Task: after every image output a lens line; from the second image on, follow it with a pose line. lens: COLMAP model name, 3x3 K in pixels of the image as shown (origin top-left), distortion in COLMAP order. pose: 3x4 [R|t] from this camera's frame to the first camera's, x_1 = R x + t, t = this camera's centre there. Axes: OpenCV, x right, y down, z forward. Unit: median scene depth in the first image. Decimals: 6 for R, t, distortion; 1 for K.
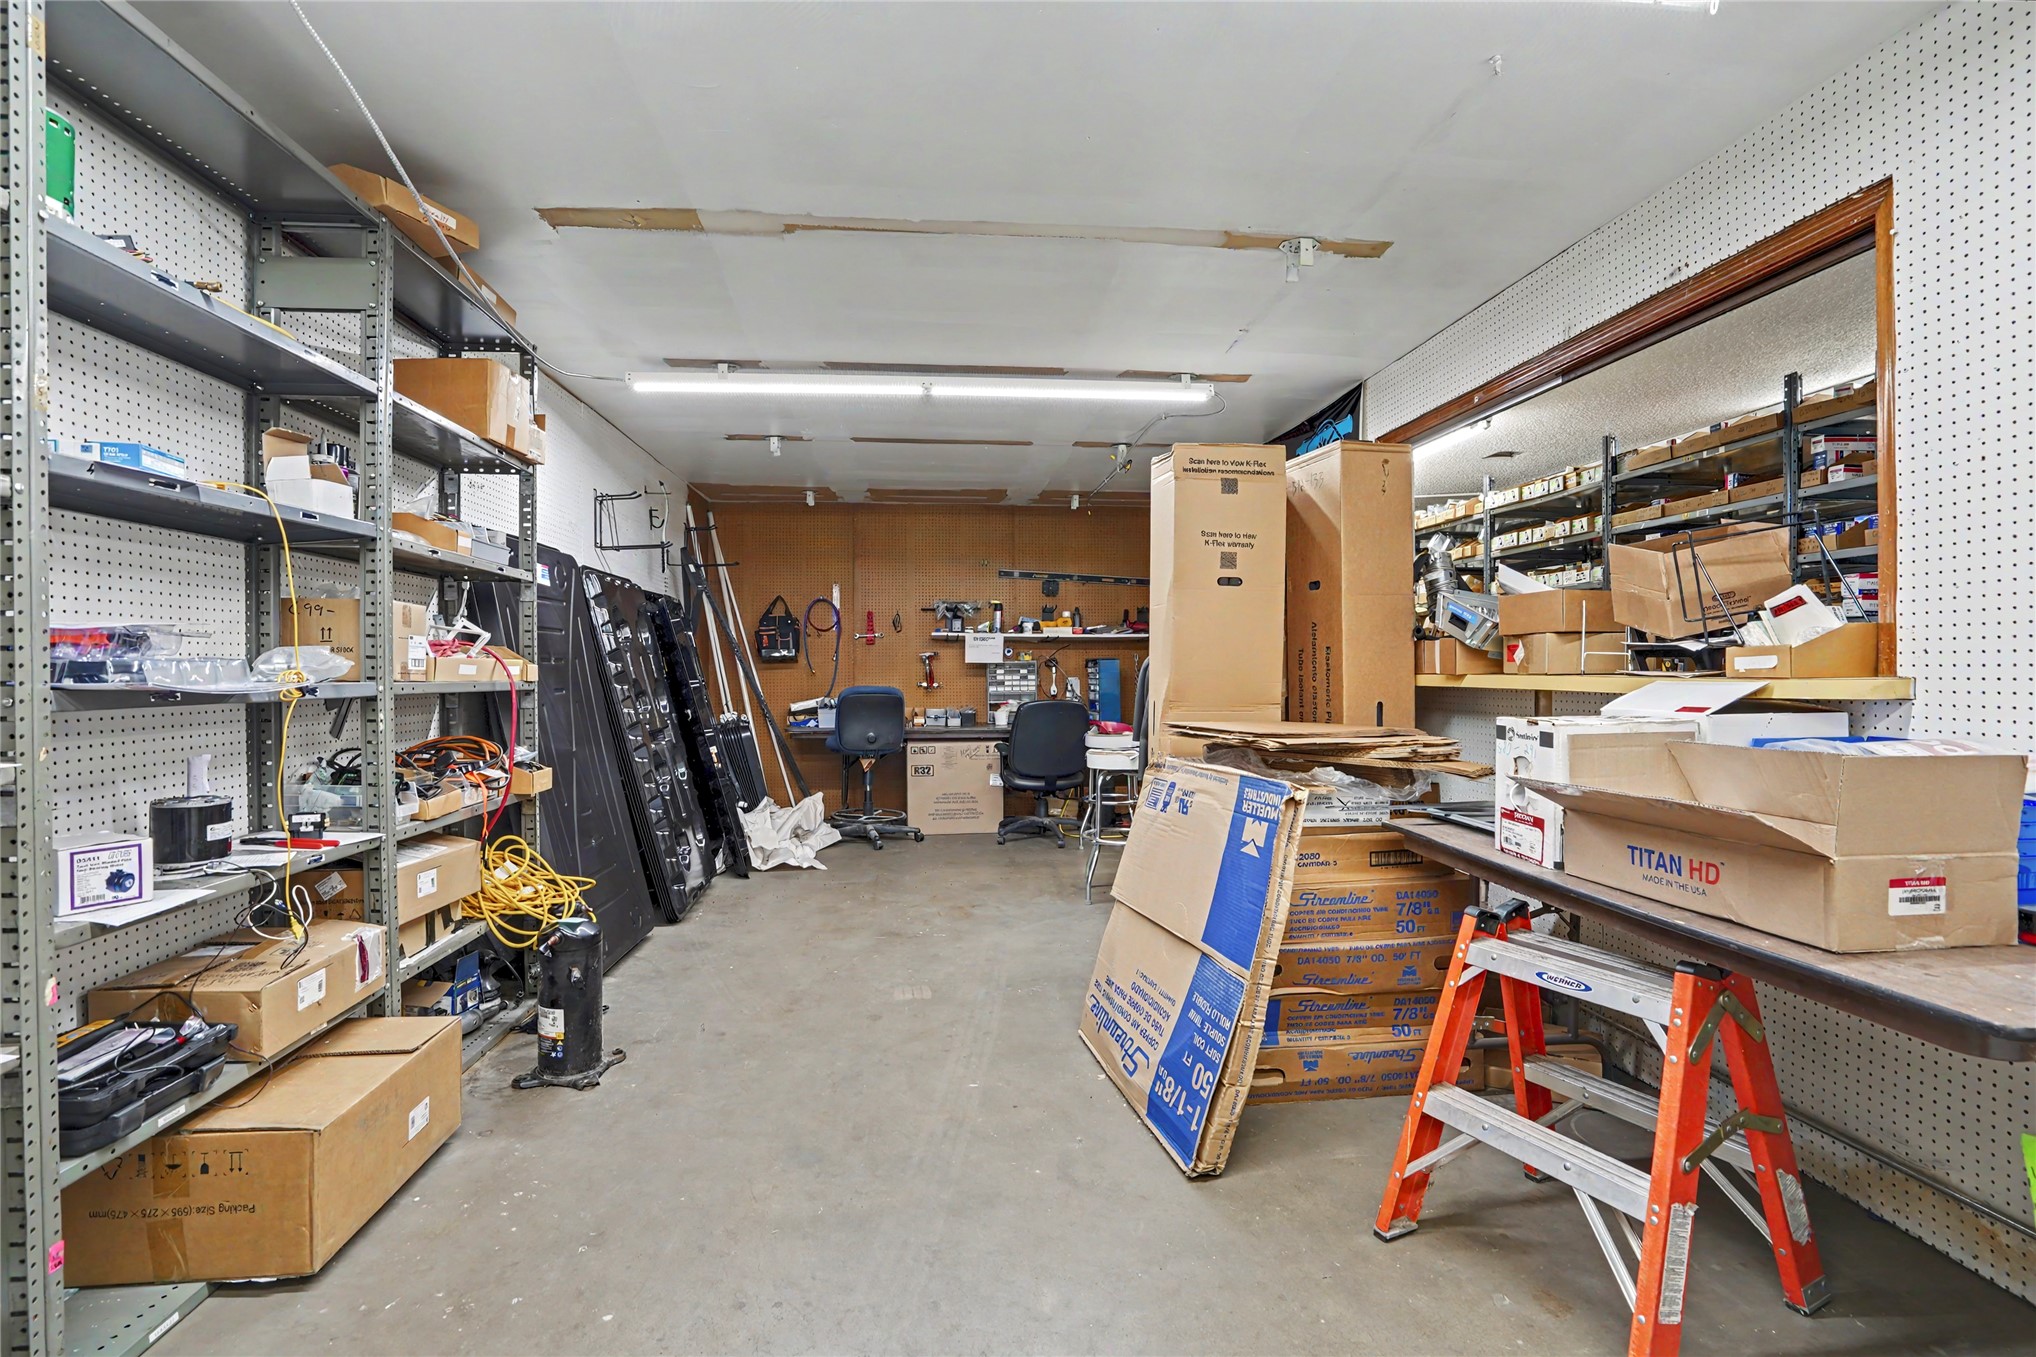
lens RADIAL K [[955.1, 0, 1020.2], [0, 955.1, 677.1], [0, 0, 1]] dist [-0.029983, 0.003883]
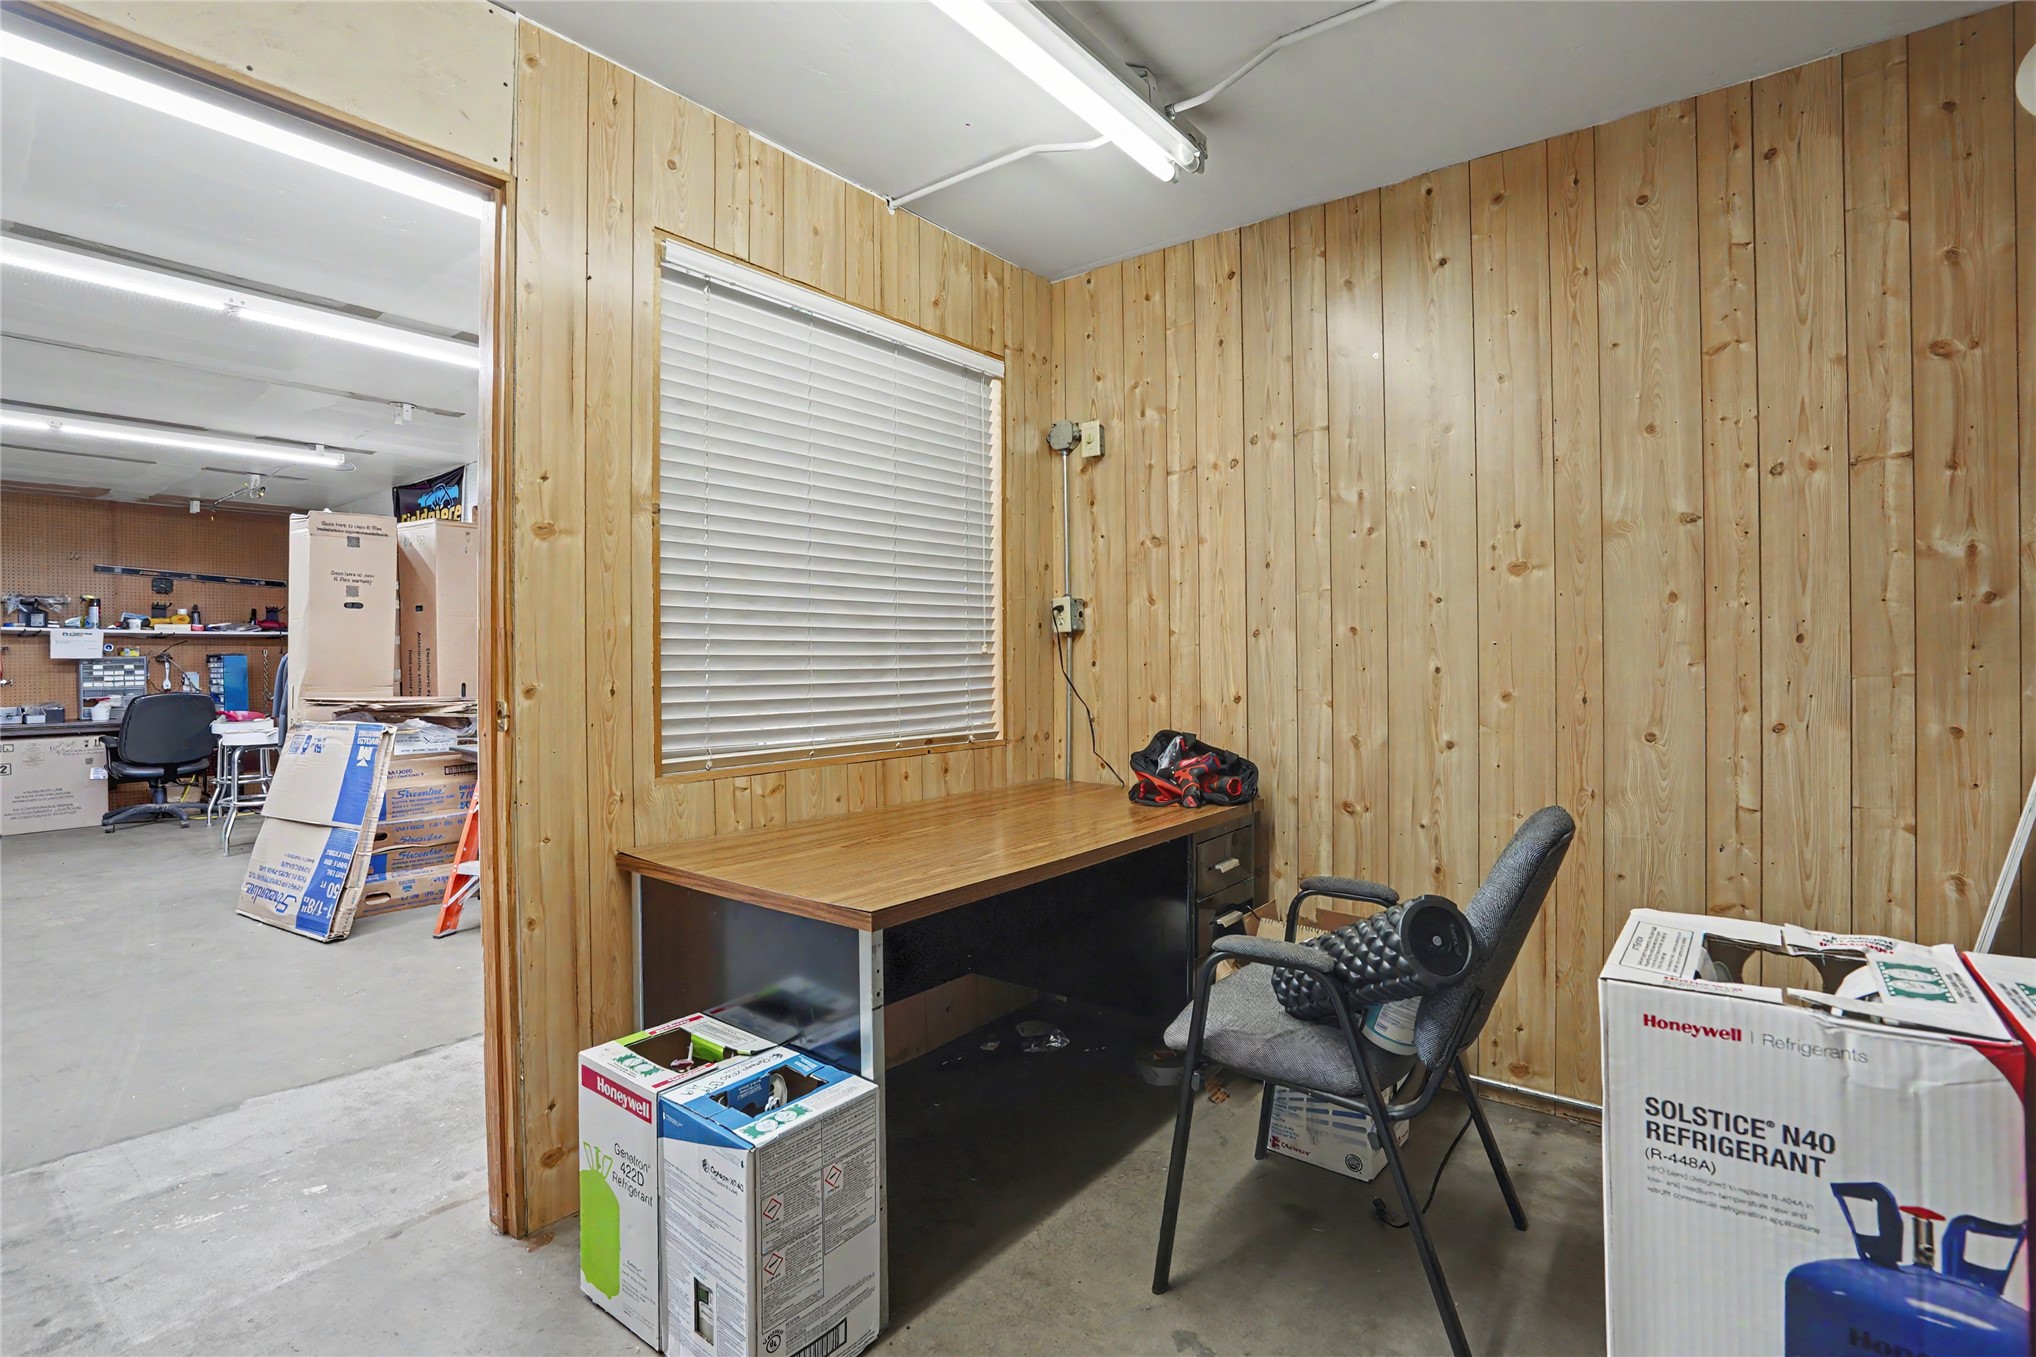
lens RADIAL K [[955.1, 0, 1026.0], [0, 955.1, 659.9], [0, 0, 1]] dist [-0.029983, 0.003883]
pose [[0.685525, -0.005408, 0.728029, -0.079261], [0.011861, 0.999923, -0.003742, 0.002301], [-0.727952, 0.011200, 0.685537, -0.464837]]
